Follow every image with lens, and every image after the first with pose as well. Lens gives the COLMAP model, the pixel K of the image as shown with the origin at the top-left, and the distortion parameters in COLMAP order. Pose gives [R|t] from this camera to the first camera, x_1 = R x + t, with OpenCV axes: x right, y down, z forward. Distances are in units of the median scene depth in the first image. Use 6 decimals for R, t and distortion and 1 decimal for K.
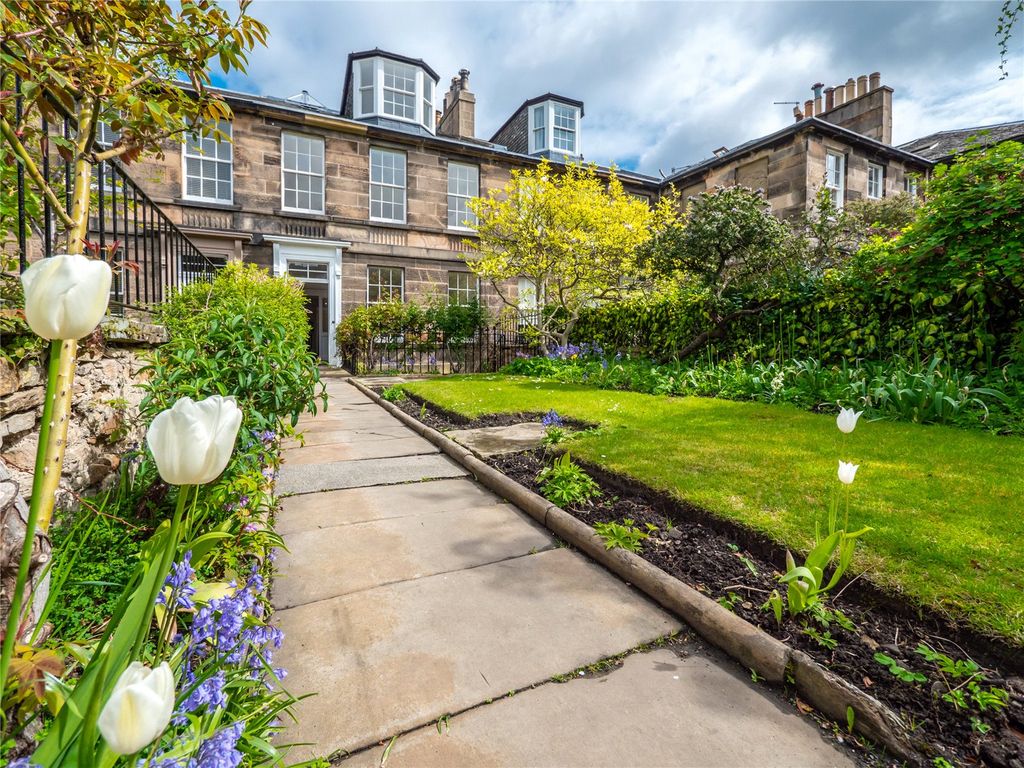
lens RADIAL K [[466.6, 0, 531.4], [0, 466.6, 350.7], [0, 0, 1]] dist [0.003820, 0.000083]
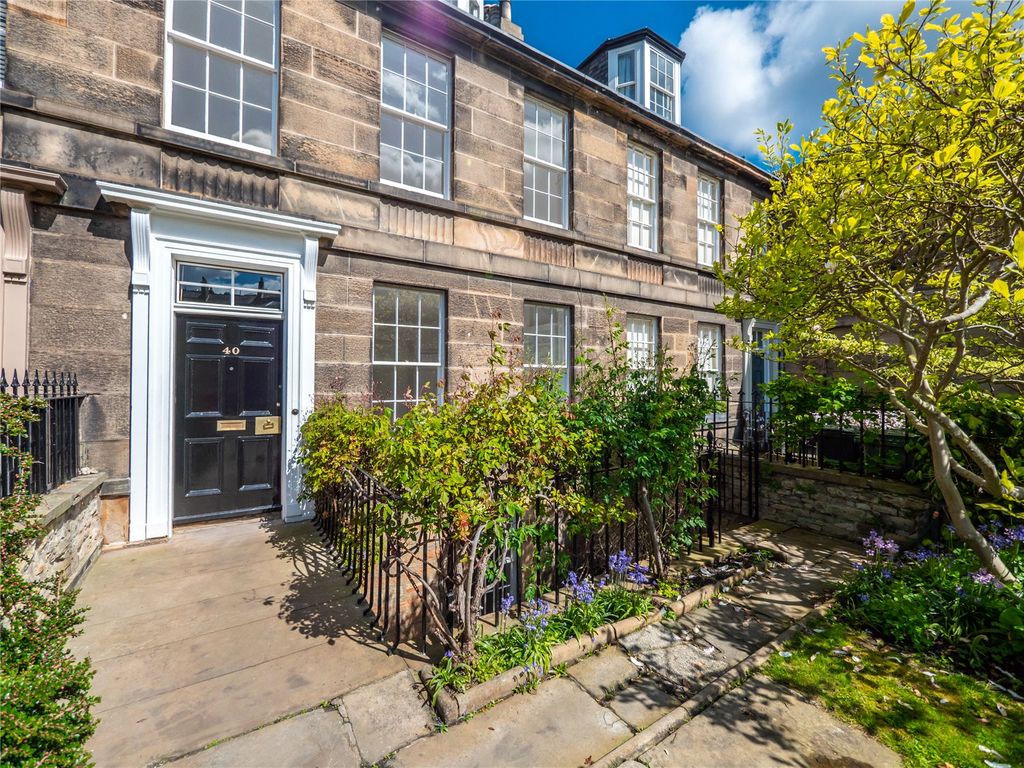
lens RADIAL K [[422.6, 0, 509.3], [0, 422.6, 373.8], [0, 0, 1]] dist [-0.002622, -0.000172]
pose [[0.994167, 0.008030, 0.107552, -0.268673], [-0.006061, 0.999808, -0.018615, -0.087871], [-0.107680, 0.017854, 0.994025, 0.590904]]
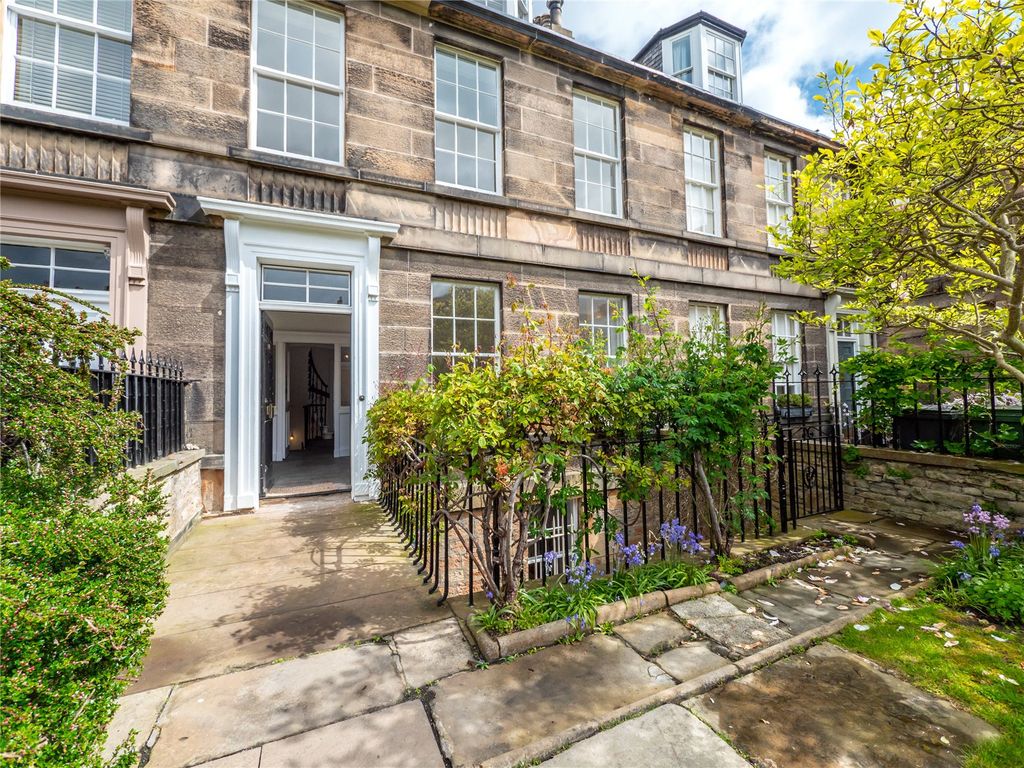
lens RADIAL K [[422.6, 0, 512.8], [0, 422.6, 374.8], [0, 0, 1]] dist [-0.002622, -0.000172]
pose [[0.998908, -0.016819, -0.043587, -0.255315], [0.014767, 0.998786, -0.046989, -0.061411], [0.044325, 0.046294, 0.997944, 0.586959]]
